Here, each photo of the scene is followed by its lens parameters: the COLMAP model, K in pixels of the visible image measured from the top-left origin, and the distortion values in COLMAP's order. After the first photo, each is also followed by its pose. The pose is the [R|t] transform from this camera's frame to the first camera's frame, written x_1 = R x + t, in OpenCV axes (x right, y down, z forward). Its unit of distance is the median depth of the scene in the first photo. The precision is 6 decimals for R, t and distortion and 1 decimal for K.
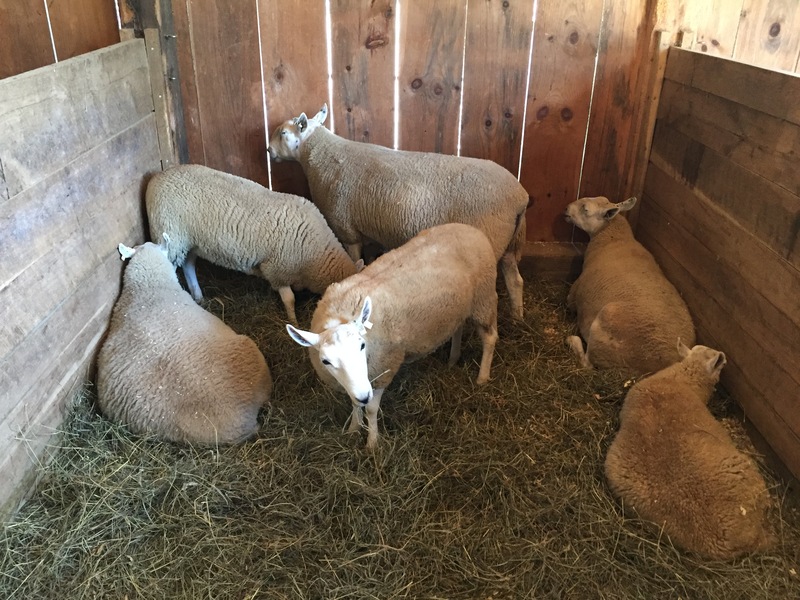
lens RADIAL K [[686.8, 0, 400.0], [0, 686.8, 300.0], [0, 0, 1]] dist [0.094959, -0.143583]
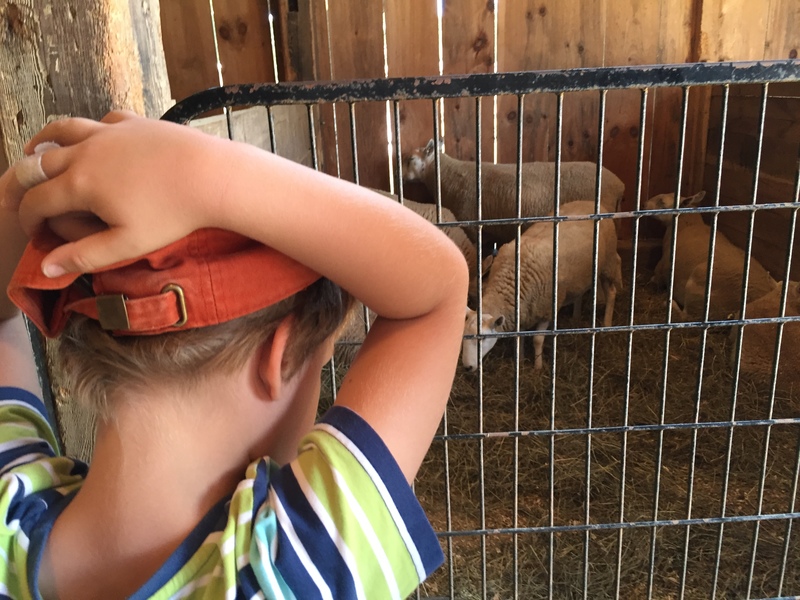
lens RADIAL K [[686.8, 0, 400.0], [0, 686.8, 300.0], [0, 0, 1]] dist [0.094959, -0.143583]
pose [[0.997642, -0.068254, 0.007161, -0.215993], [0.068596, 0.988467, -0.135007, 0.175862], [0.002137, 0.135180, 0.990819, -0.196038]]
